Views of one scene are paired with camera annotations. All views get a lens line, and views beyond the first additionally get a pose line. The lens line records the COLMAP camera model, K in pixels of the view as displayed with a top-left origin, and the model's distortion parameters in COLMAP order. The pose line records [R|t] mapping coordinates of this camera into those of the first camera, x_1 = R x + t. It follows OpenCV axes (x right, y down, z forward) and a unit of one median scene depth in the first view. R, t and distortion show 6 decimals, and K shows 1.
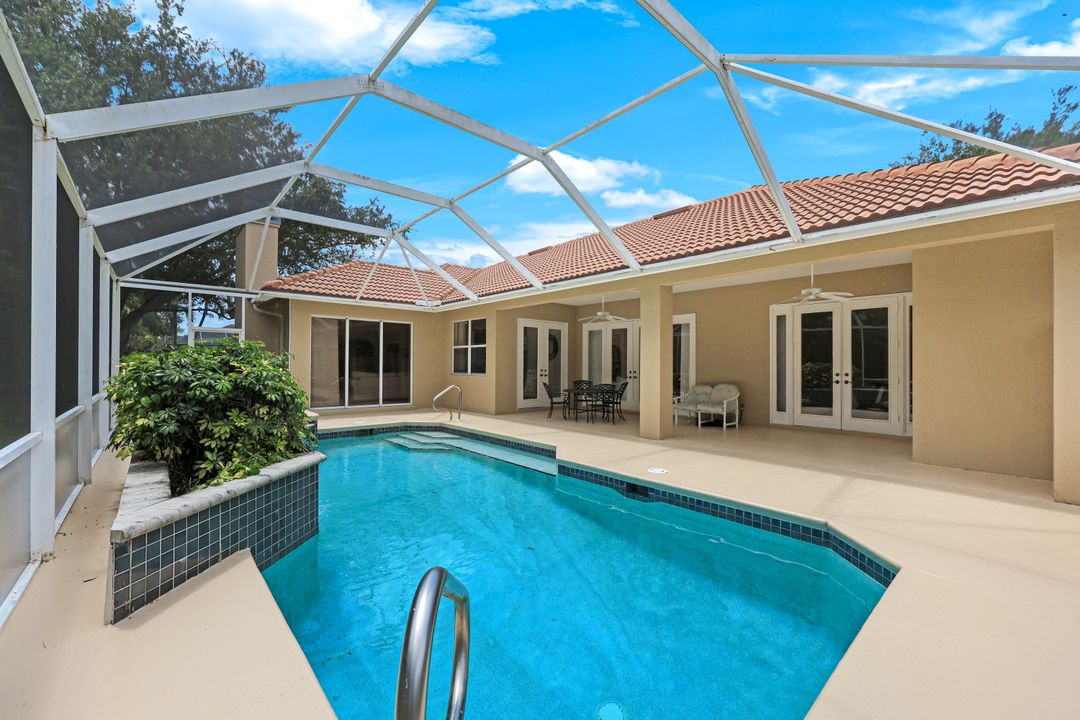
lens RADIAL K [[431.9, 0, 534.7], [0, 431.9, 363.3], [0, 0, 1]] dist [0.002952, 0.000127]
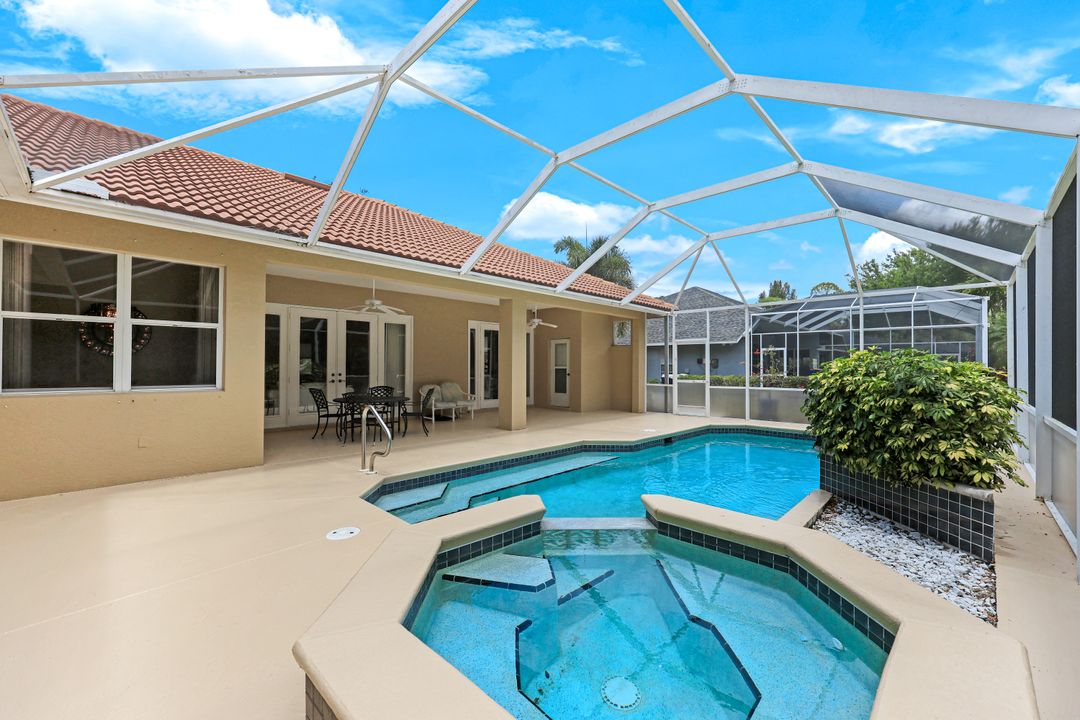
lens RADIAL K [[431.9, 0, 535.2], [0, 431.9, 360.4], [0, 0, 1]] dist [0.002952, 0.000127]
pose [[-0.058980, 0.006346, 0.998239, -0.601412], [-0.008525, 0.999940, -0.006861, -0.003555], [-0.998223, -0.008914, -0.058922, 0.678564]]
